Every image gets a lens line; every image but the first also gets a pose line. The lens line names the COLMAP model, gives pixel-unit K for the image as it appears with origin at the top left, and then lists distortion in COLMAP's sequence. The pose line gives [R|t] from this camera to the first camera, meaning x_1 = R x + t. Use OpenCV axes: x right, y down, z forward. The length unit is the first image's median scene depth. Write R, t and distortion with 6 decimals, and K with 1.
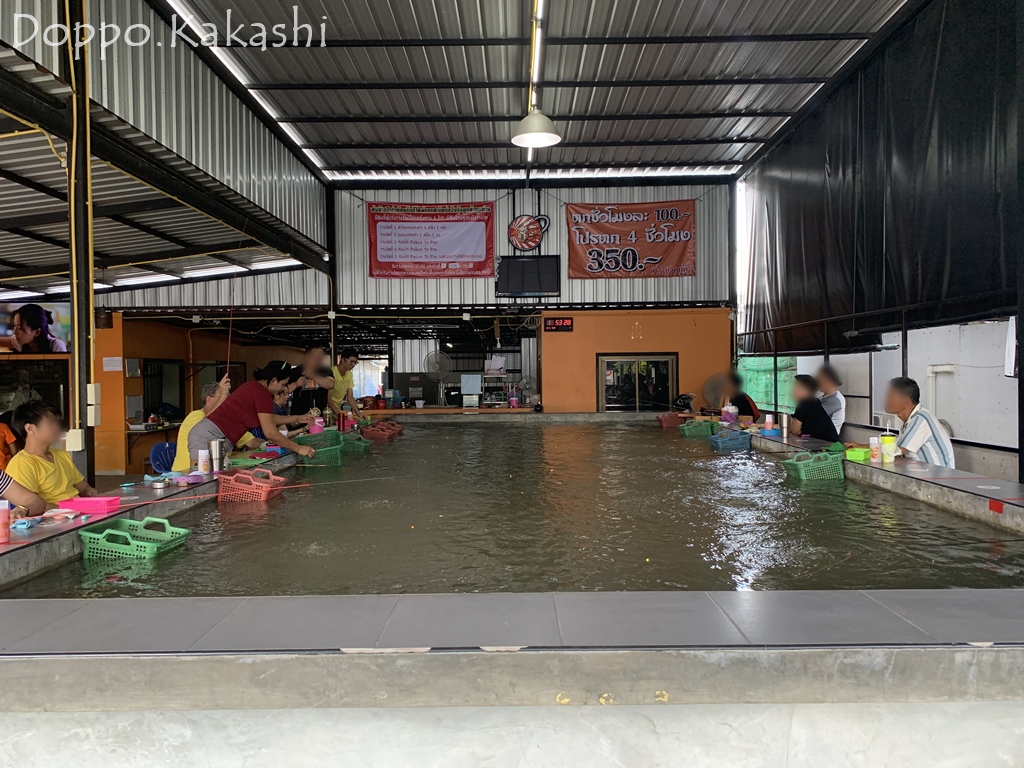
lens RADIAL K [[788.2, 0, 511.5], [0, 788.2, 387.0], [0, 0, 1]] dist [-0.000602, 0.006528]
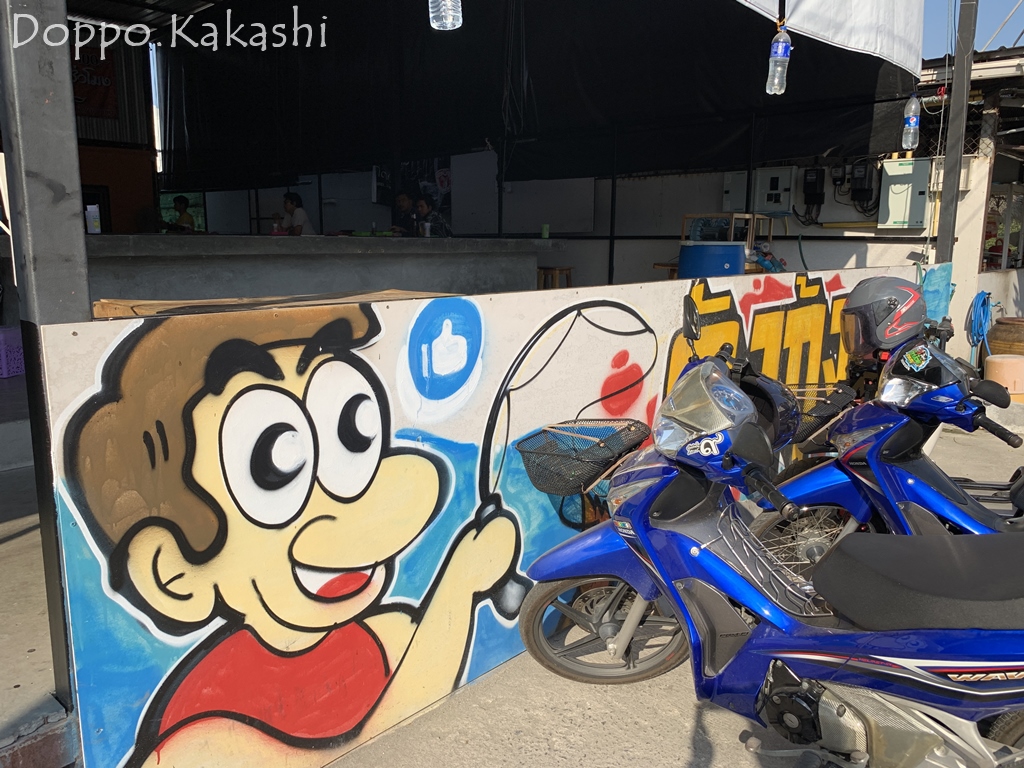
lens RADIAL K [[788.2, 0, 512.0], [0, 788.2, 385.0], [0, 0, 1]] dist [-0.000602, 0.006528]
pose [[0.666116, -0.116244, 0.736734, -1.816574], [-0.004250, 0.987172, 0.159602, 0.373197], [-0.745836, -0.109445, 0.657077, -1.562022]]
